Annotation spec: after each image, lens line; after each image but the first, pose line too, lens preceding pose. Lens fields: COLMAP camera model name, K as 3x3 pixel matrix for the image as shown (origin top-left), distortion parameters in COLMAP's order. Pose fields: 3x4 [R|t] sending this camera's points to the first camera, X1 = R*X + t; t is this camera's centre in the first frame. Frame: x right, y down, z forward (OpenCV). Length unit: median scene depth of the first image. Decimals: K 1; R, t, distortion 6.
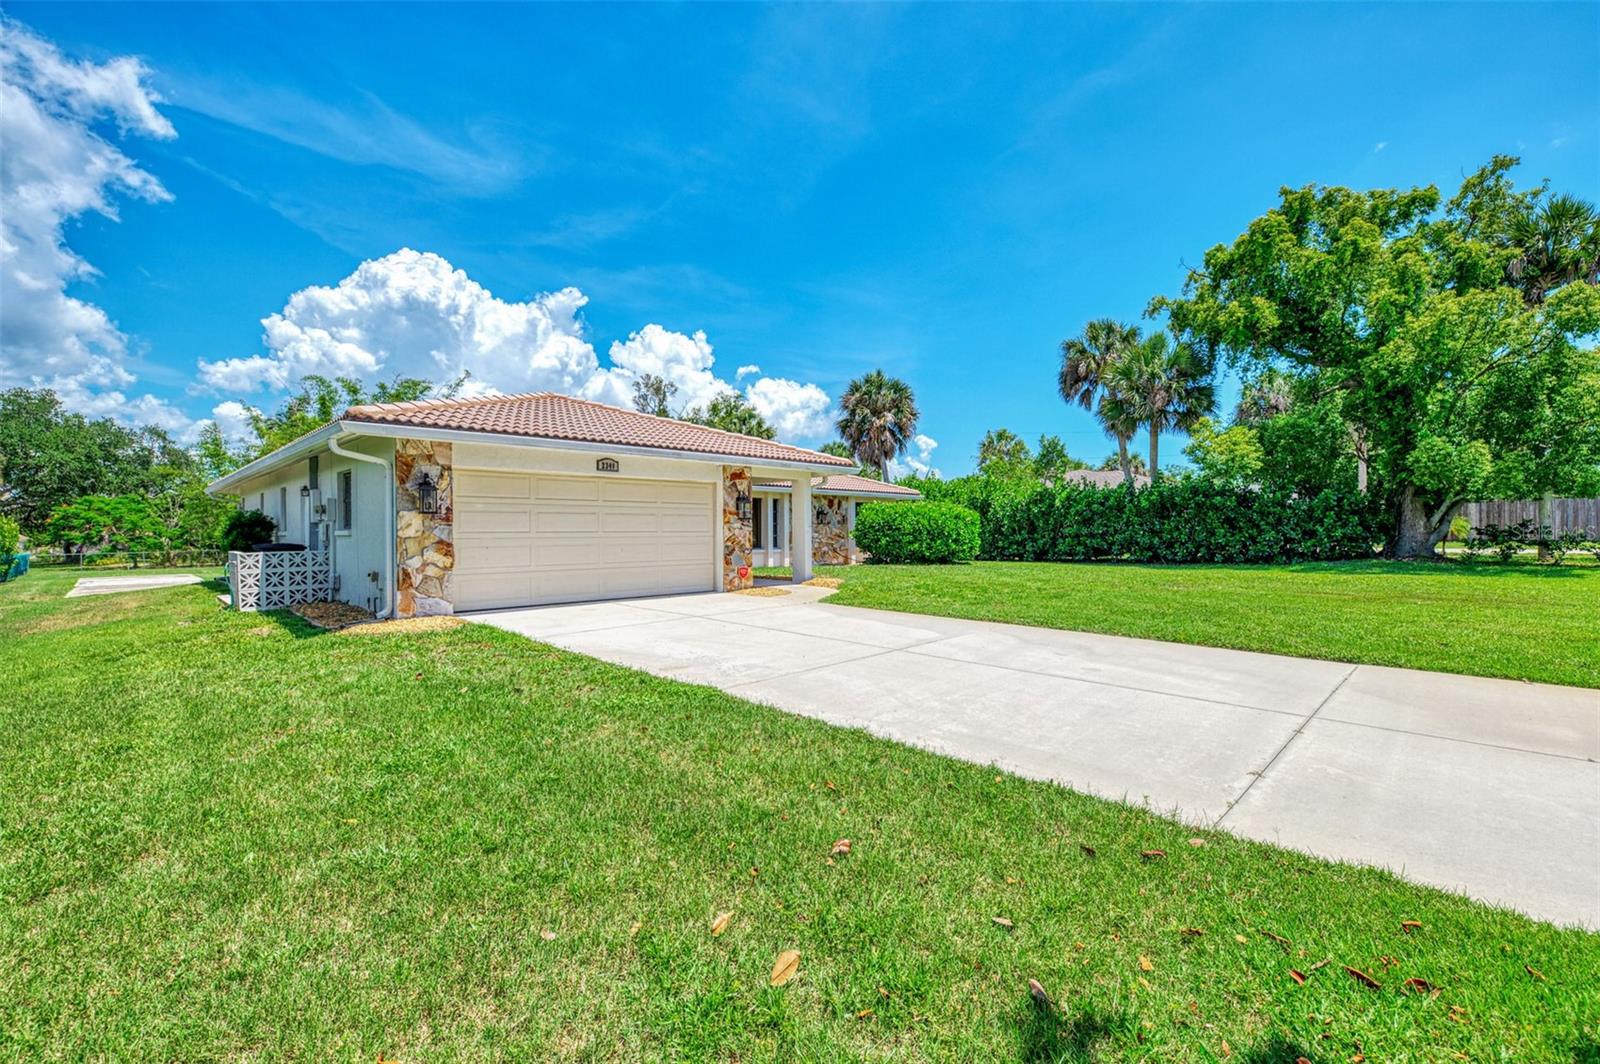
lens RADIAL K [[686.7, 0, 803.6], [0, 686.7, 548.8], [0, 0, 1]] dist [0.008843, -0.000223]
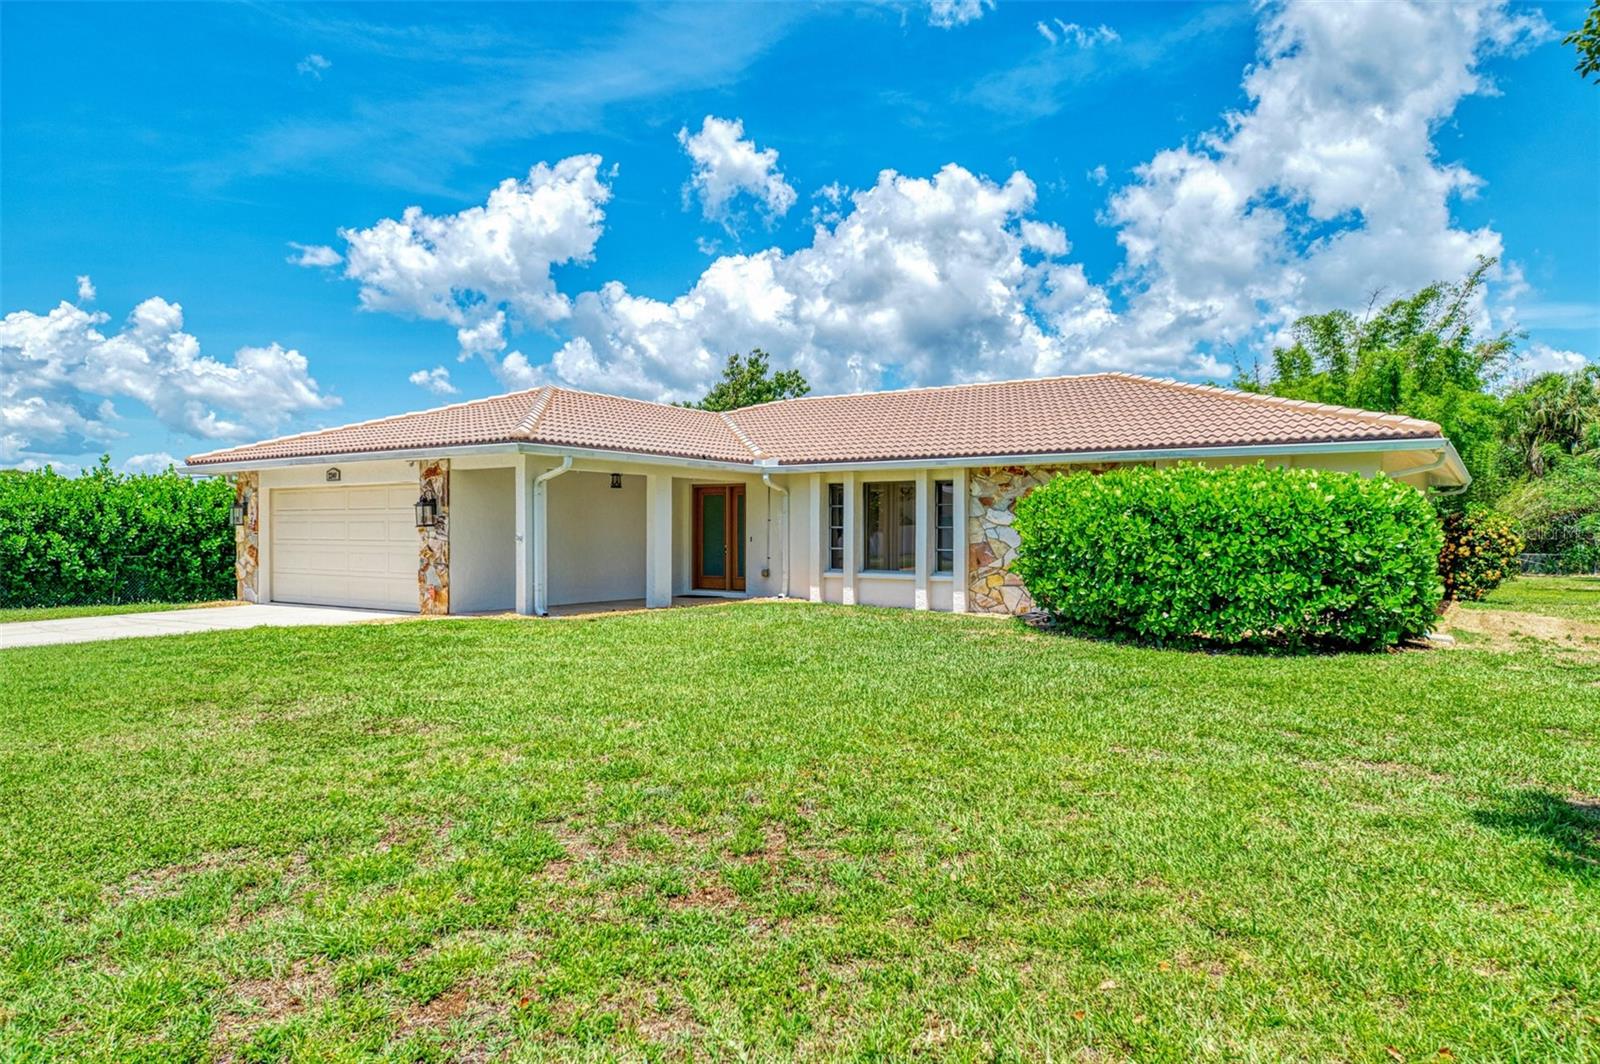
lens RADIAL K [[1109.7, 0, 854.1], [0, 1109.7, 531.7], [0, 0, 1]] dist [0.046825, -0.000150]
pose [[0.165021, 0.002845, -0.986286, 0.721628], [-0.027001, 0.999634, -0.001634, -0.027226], [0.985920, 0.026900, 0.165038, 0.725240]]
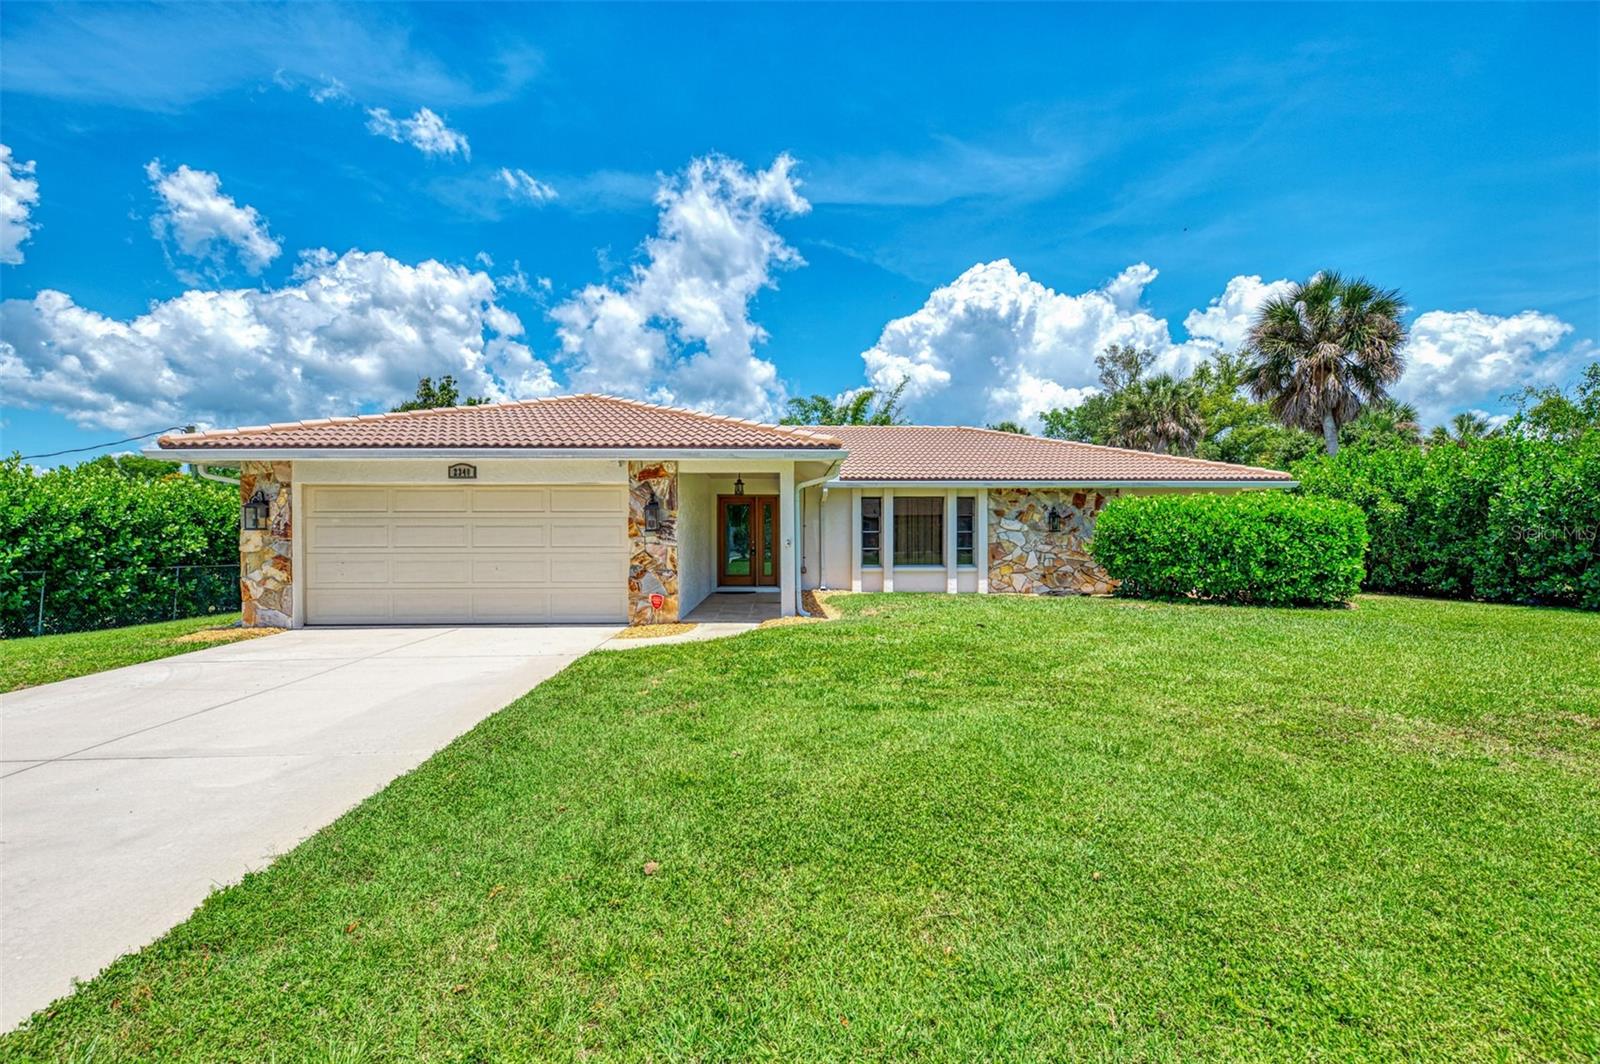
lens RADIAL K [[723.3, 0, 790.4], [0, 723.3, 533.2], [0, 0, 1]] dist [0.011960, -0.000254]
pose [[0.715906, 0.002963, -0.698190, 0.324170], [-0.019501, 0.999686, -0.015755, -0.017721], [0.697924, 0.024895, 0.715739, 0.307771]]
